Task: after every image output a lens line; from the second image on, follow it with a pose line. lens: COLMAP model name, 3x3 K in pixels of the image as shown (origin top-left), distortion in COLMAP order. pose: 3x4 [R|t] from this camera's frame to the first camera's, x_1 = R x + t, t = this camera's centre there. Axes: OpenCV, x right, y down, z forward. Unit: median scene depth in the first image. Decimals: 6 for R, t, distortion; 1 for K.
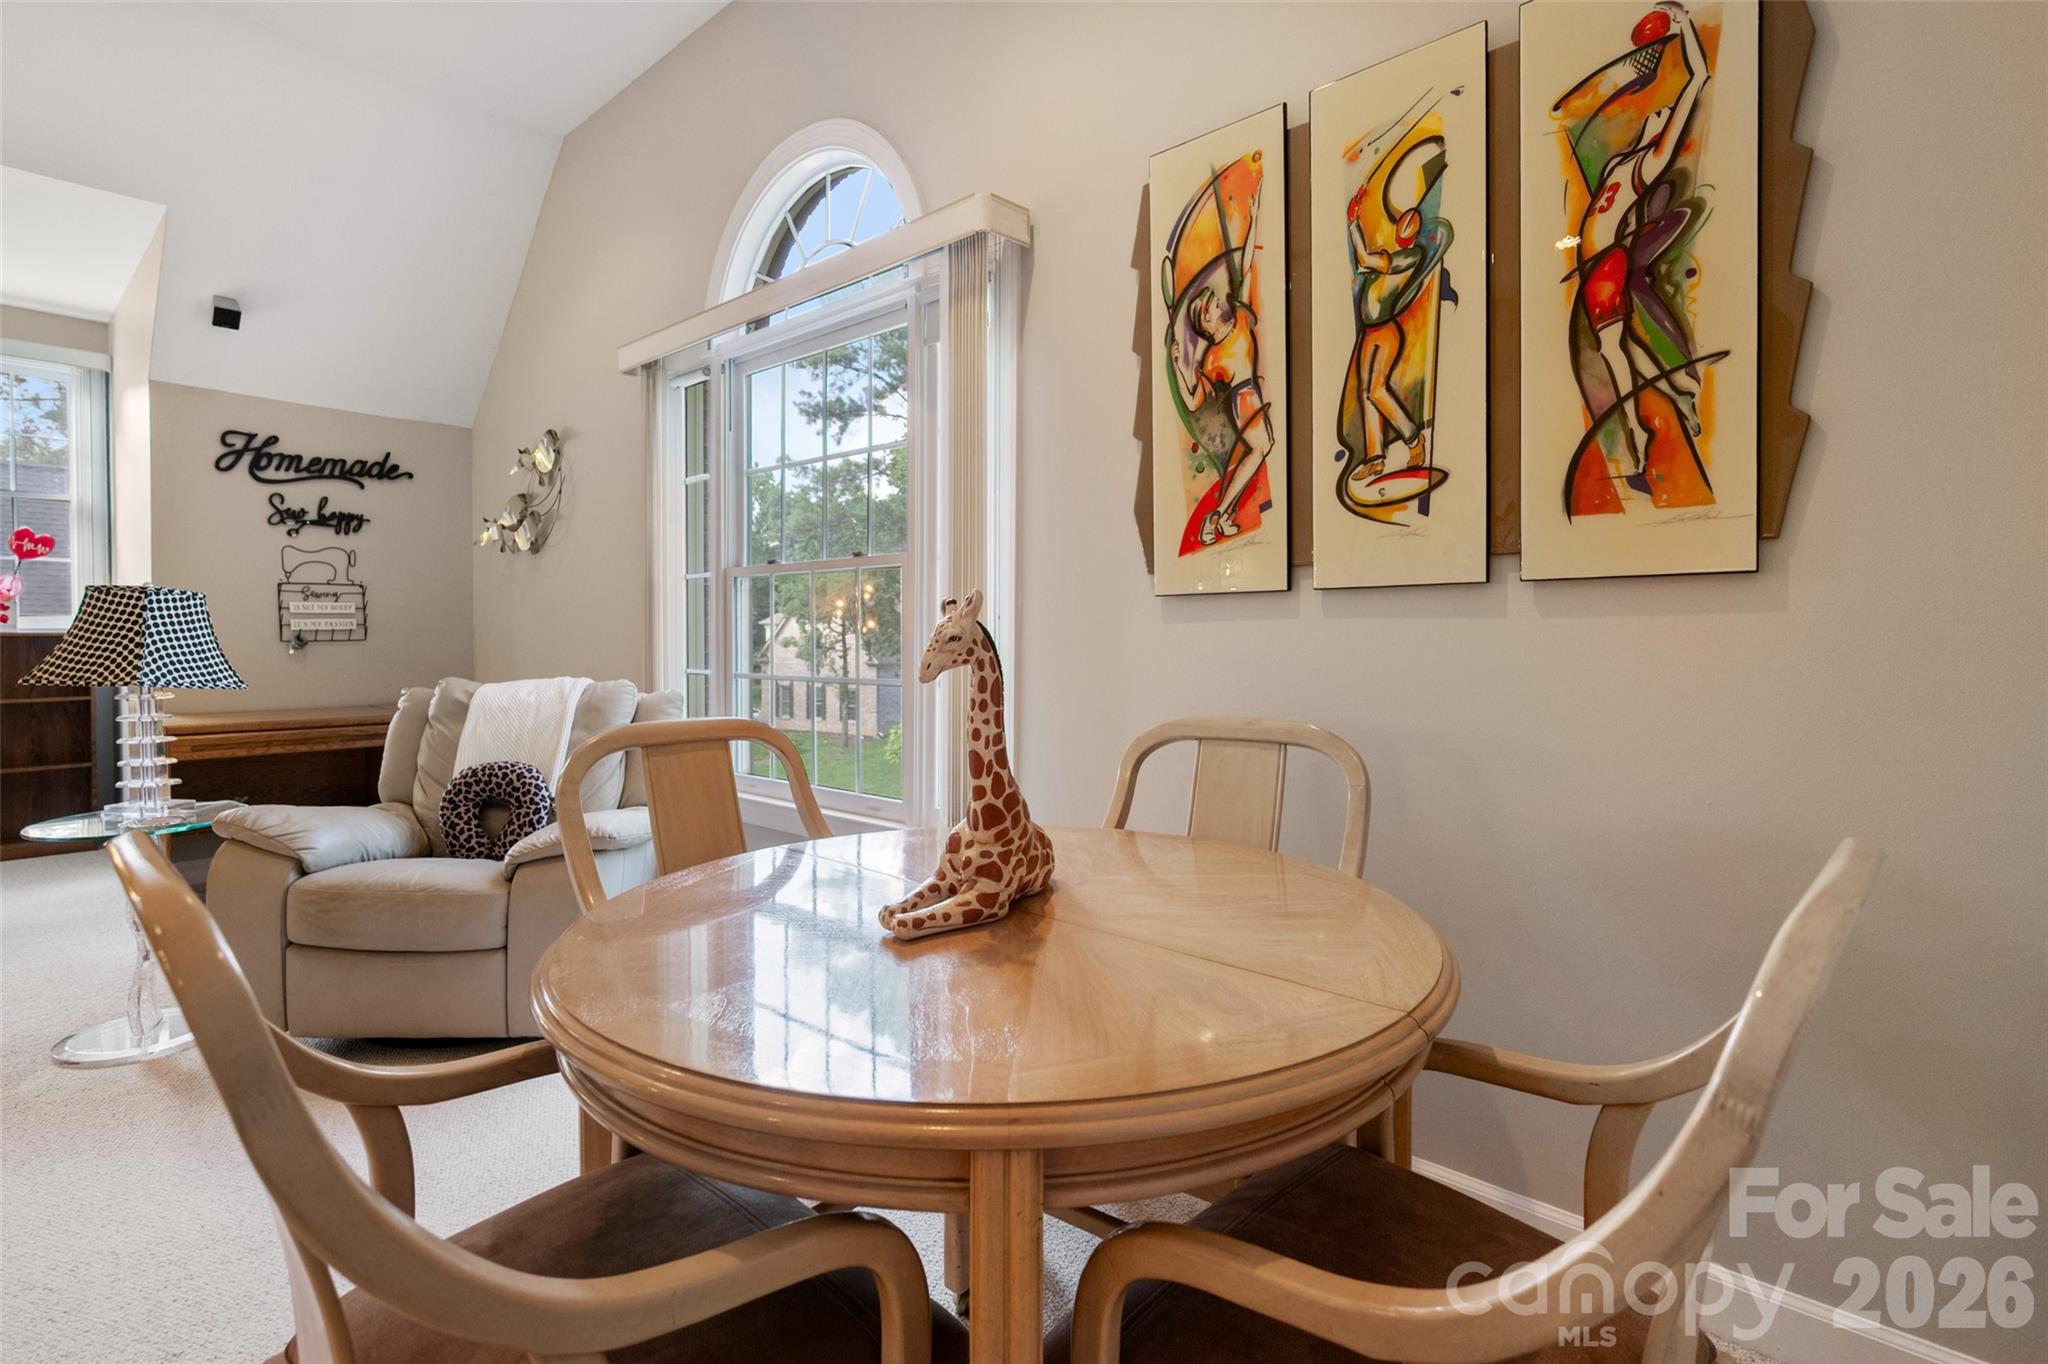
lens RADIAL K [[915.7, 0, 1065.2], [0, 915.7, 653.8], [0, 0, 1]] dist [-0.003760, 0.000986]
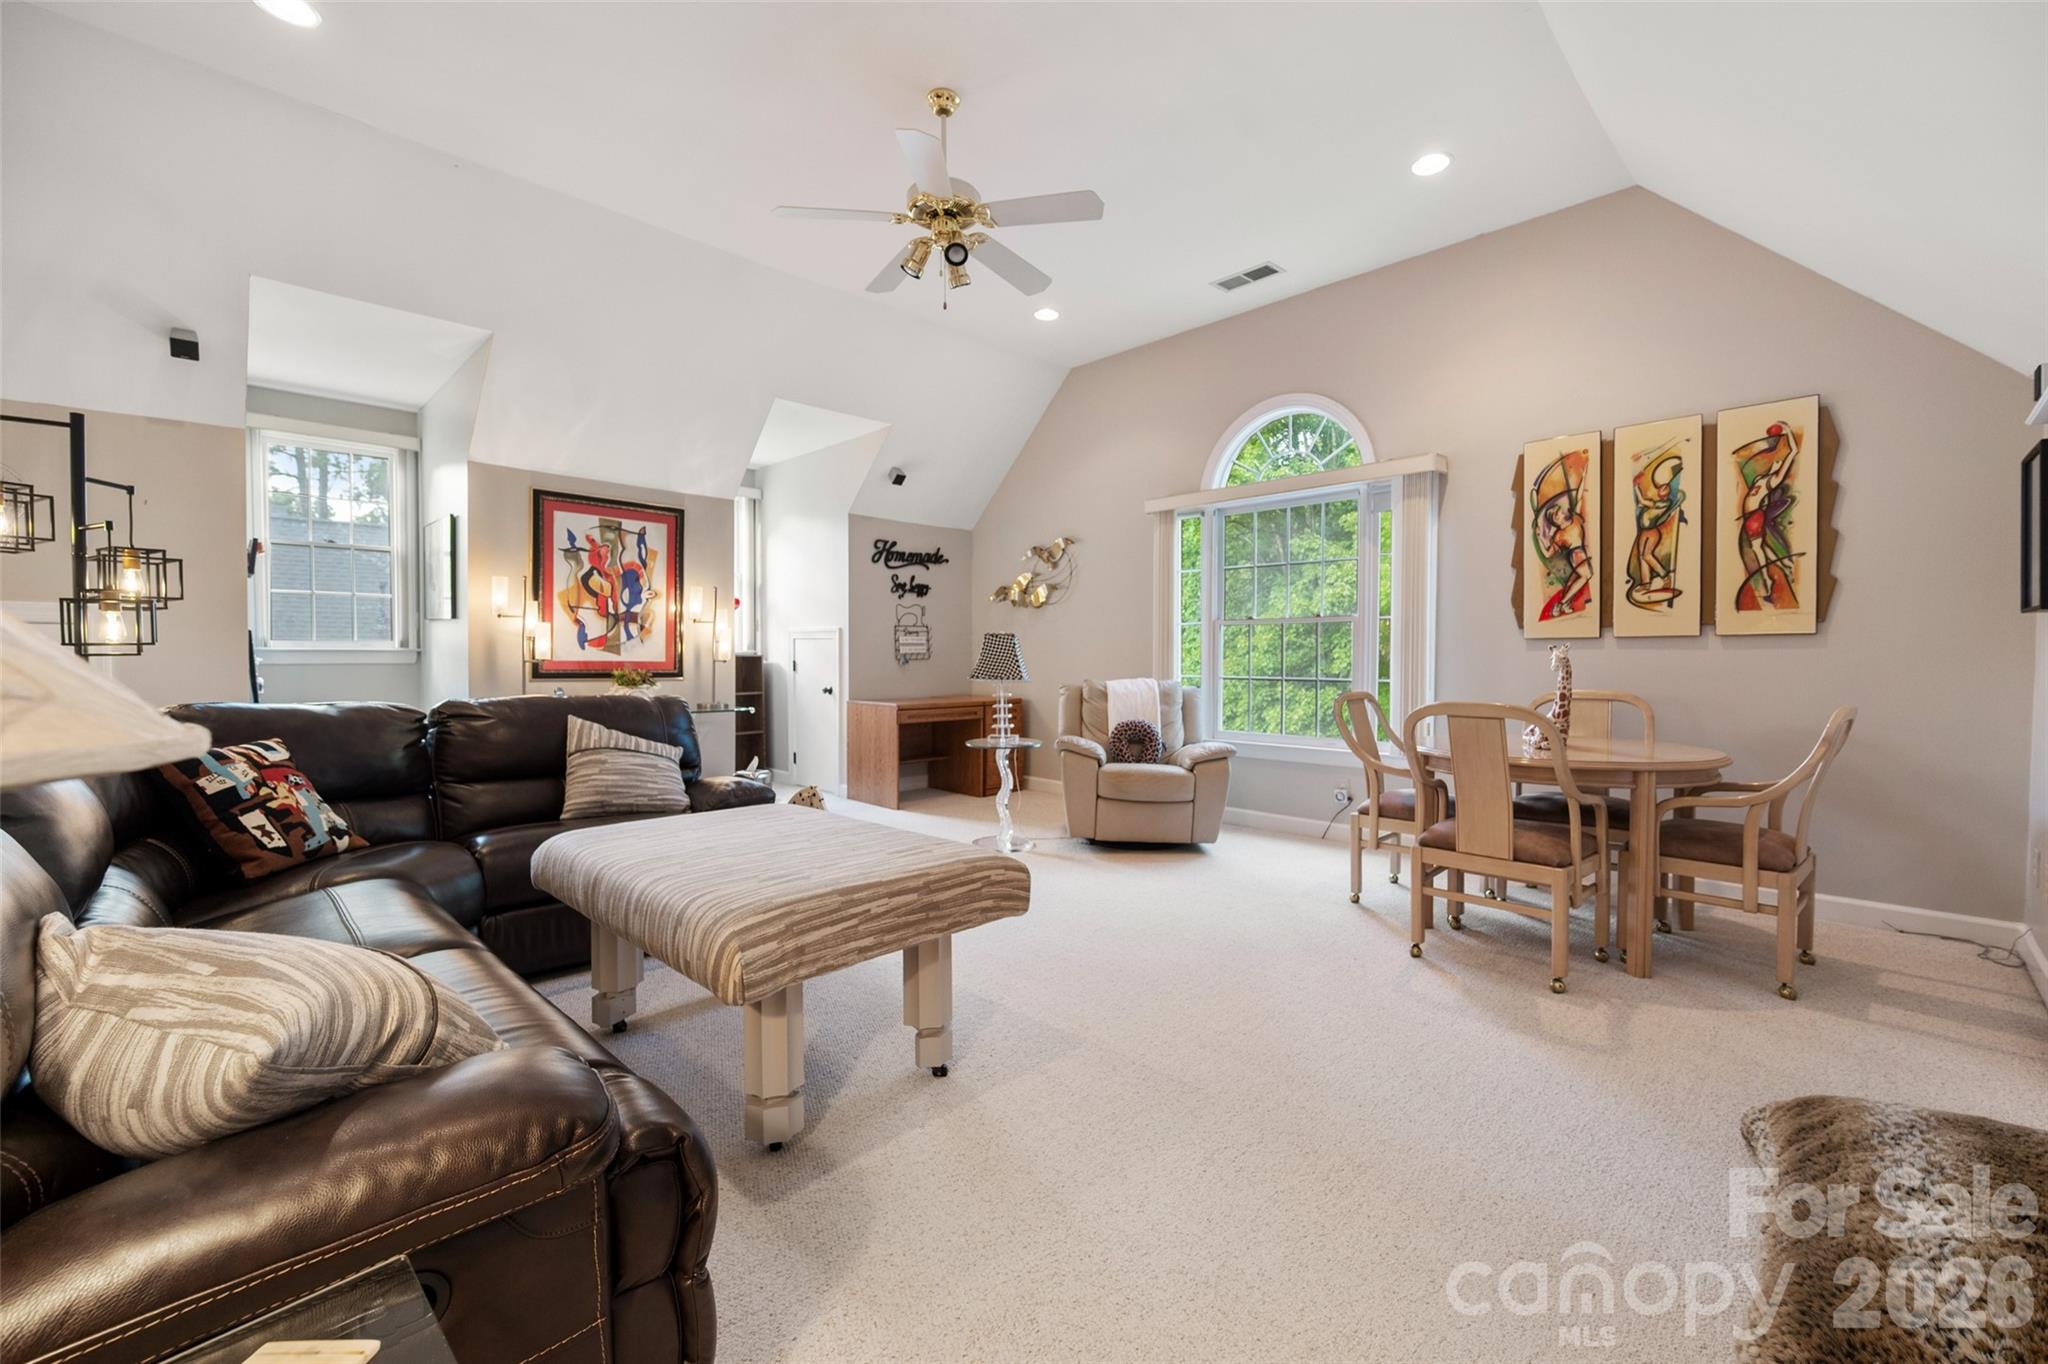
lens RADIAL K [[847.4, 0, 1032.7], [0, 847.4, 677.5], [0, 0, 1]] dist [-0.007137, 0.000431]
pose [[0.997688, 0.001985, -0.067938, -0.849668], [-0.001662, 0.999987, 0.004808, 0.020288], [0.067947, -0.004684, 0.997678, -1.009657]]
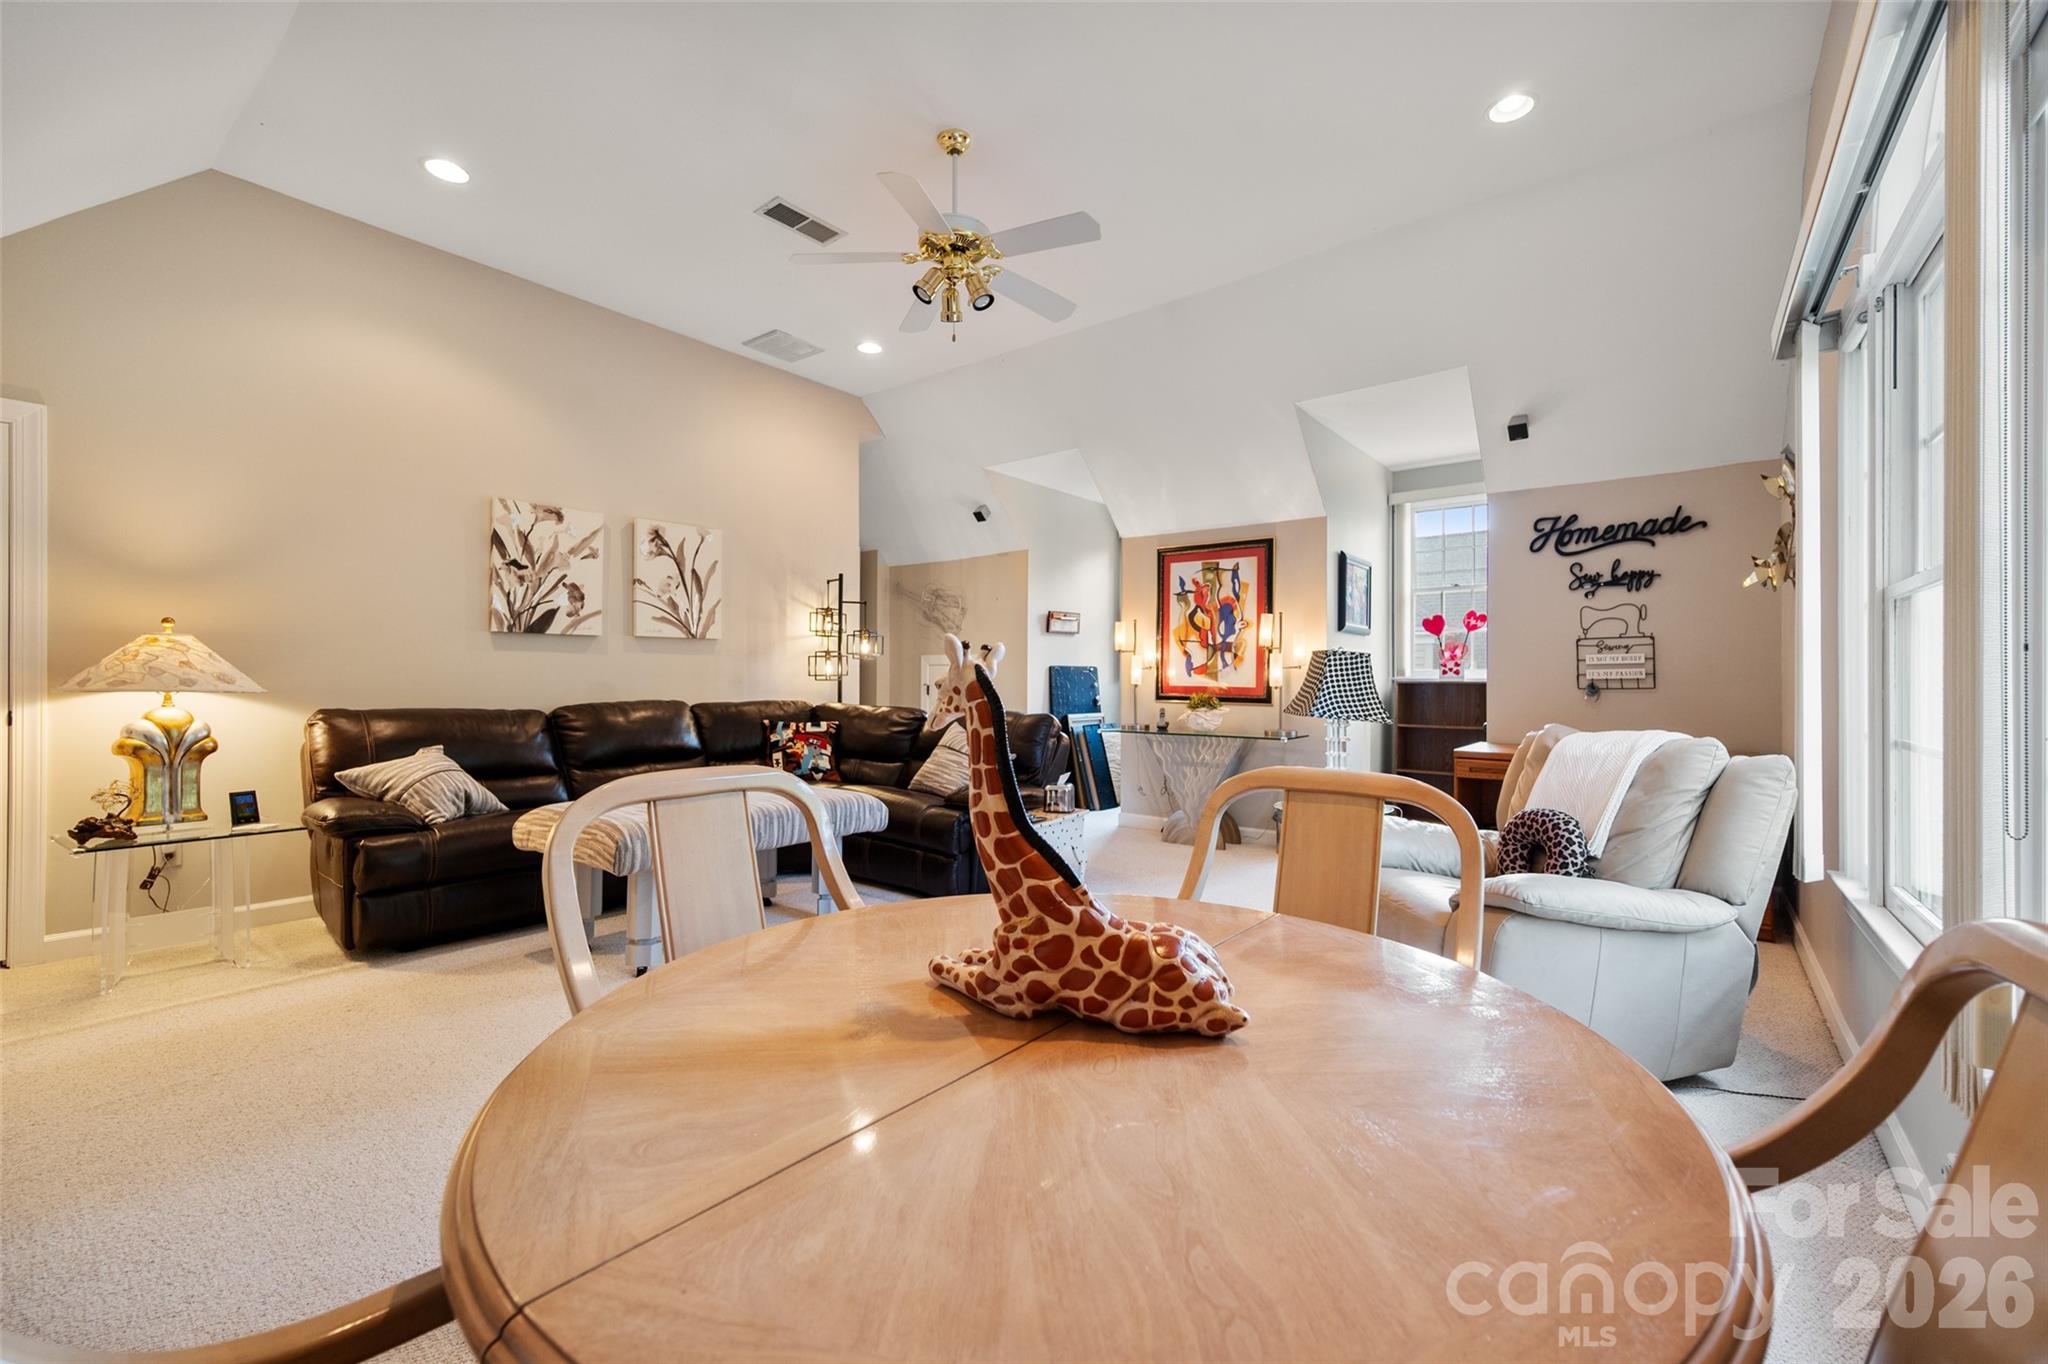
lens RADIAL K [[847.4, 0, 1037.8], [0, 847.4, 671.5], [0, 0, 1]] dist [-0.007137, 0.000431]
pose [[0.046916, -0.012423, -0.998822, 0.323359], [-0.023657, 0.999628, -0.013545, -0.008299], [0.998619, 0.024264, 0.046605, 0.444996]]
